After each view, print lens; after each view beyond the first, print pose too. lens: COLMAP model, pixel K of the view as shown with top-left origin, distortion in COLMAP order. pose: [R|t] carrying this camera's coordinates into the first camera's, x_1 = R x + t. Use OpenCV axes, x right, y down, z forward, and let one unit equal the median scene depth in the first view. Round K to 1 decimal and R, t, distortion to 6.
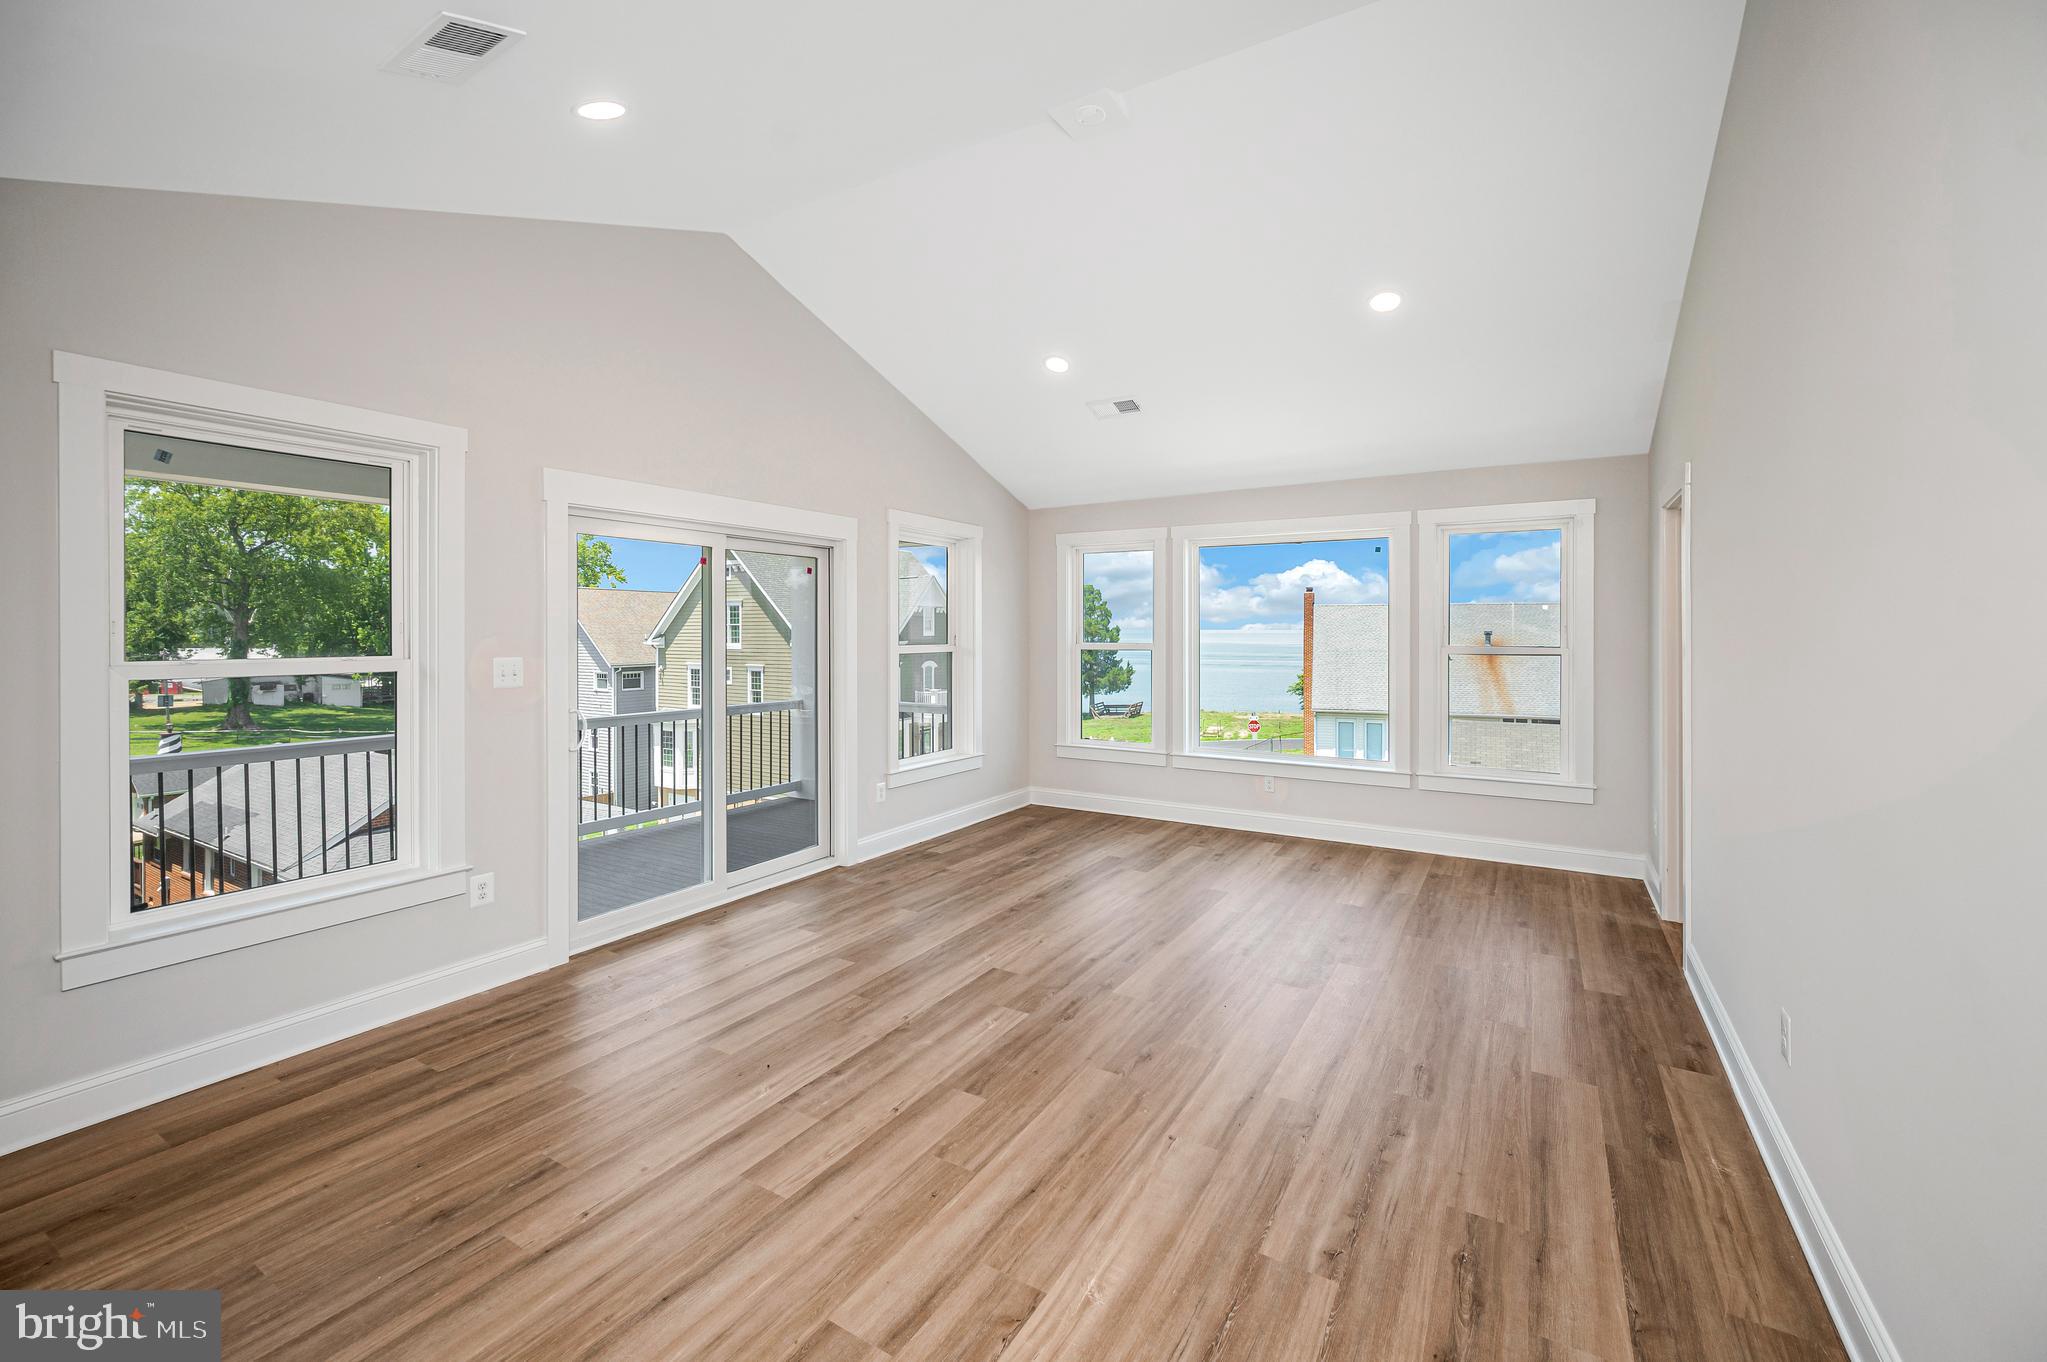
lens RADIAL K [[859.4, 0, 1046.9], [0, 859.4, 637.5], [0, 0, 1]] dist [-0.000988, -0.000473]
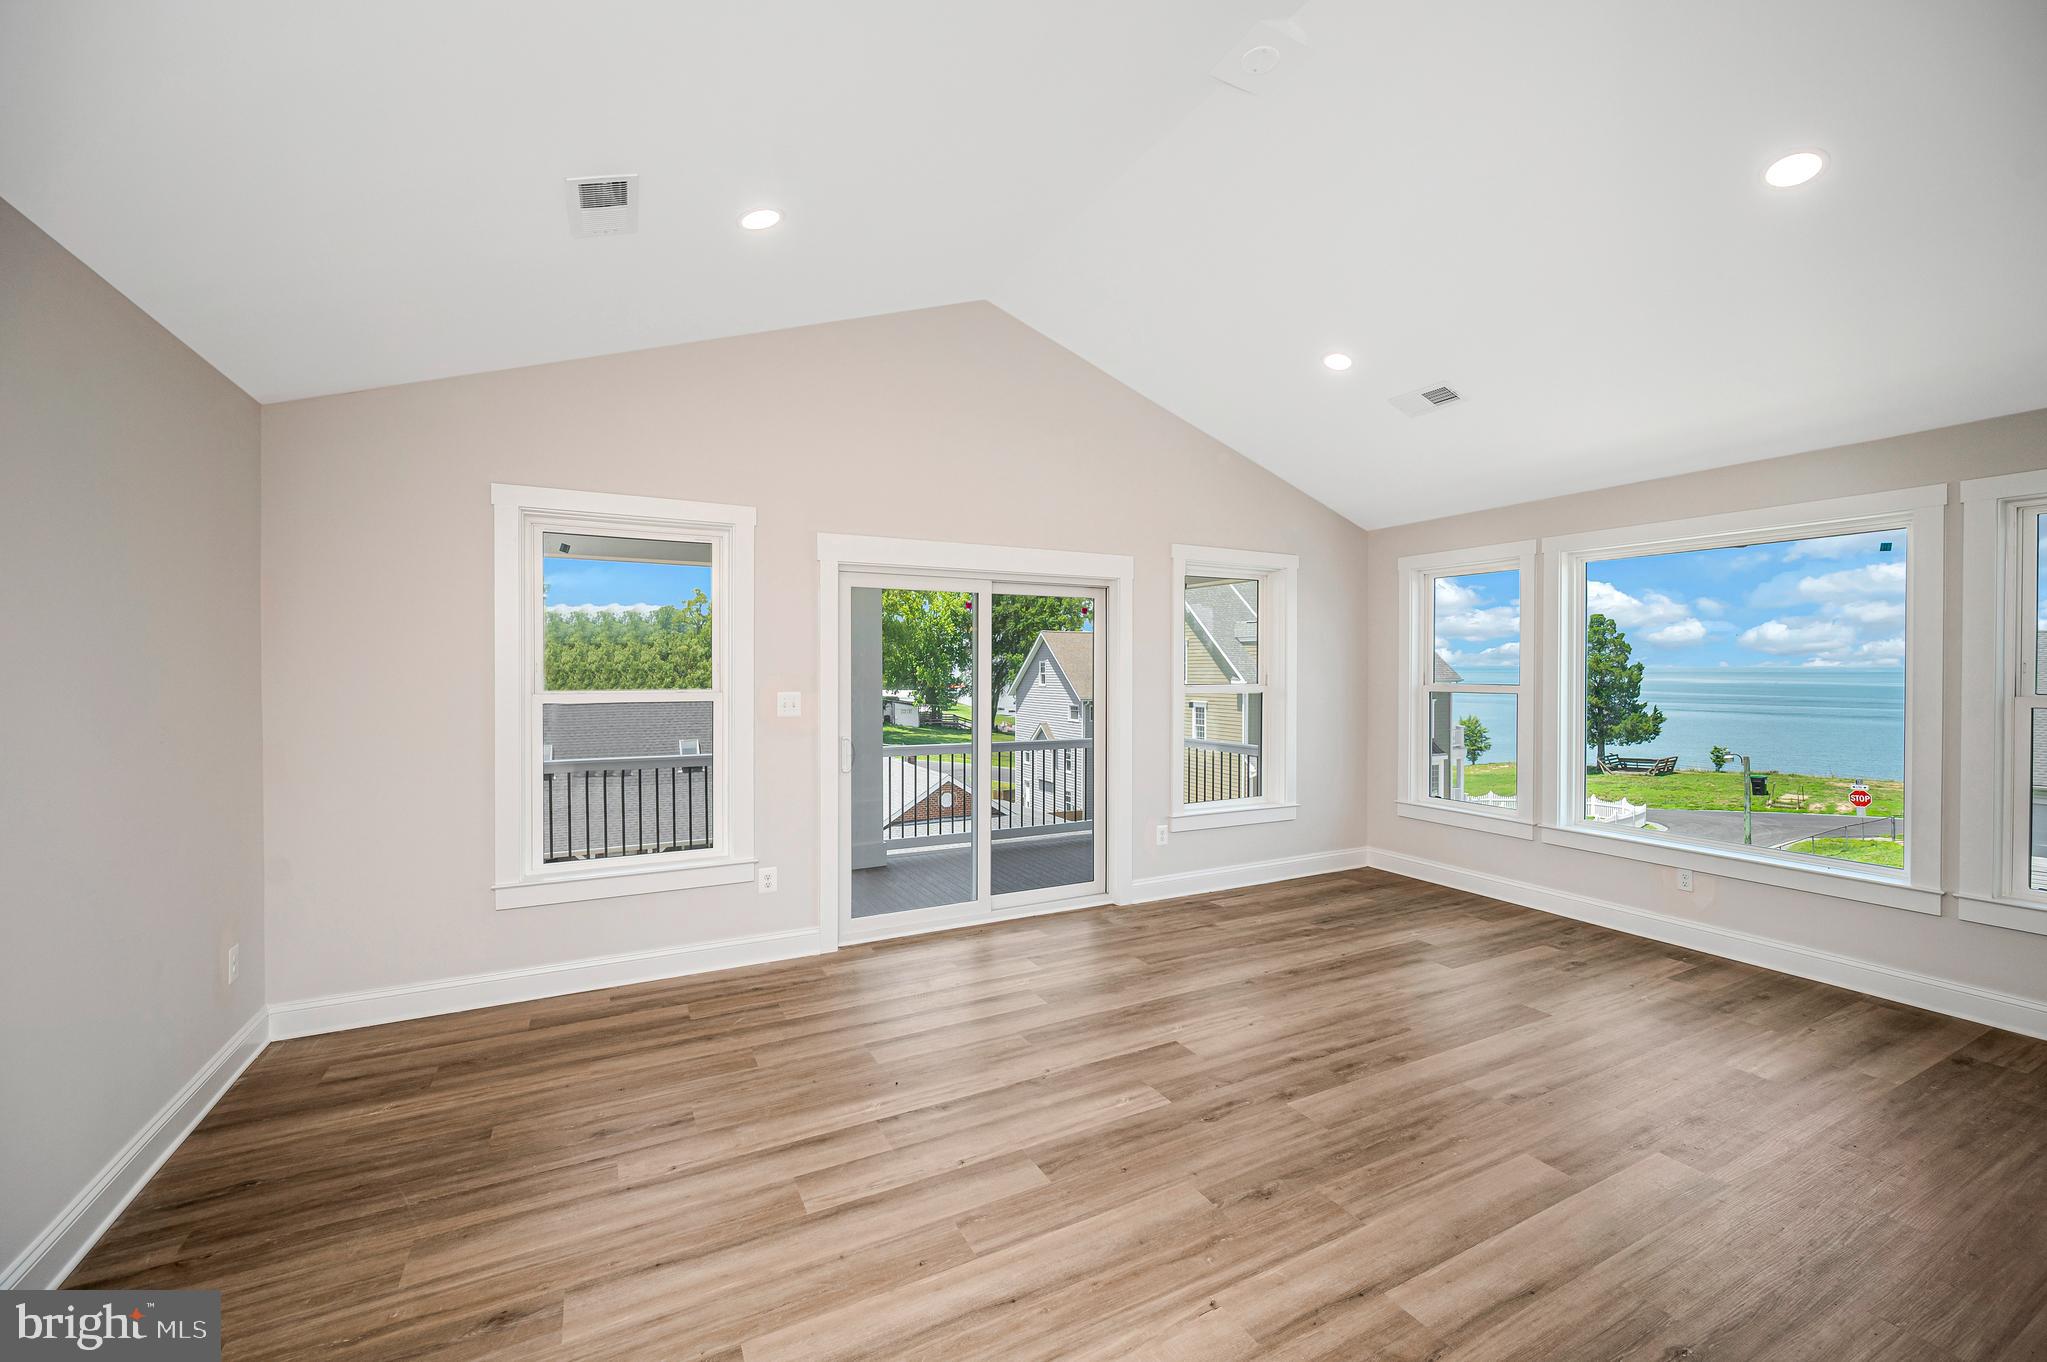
lens RADIAL K [[840.4, 0, 1035.5], [0, 840.4, 677.4], [0, 0, 1]] dist [-0.000758, -0.000220]
pose [[0.846654, 0.005398, -0.532116, 0.232136], [-0.004079, 0.999985, 0.003654, -0.002491], [0.532128, -0.000923, 0.846664, 0.138534]]
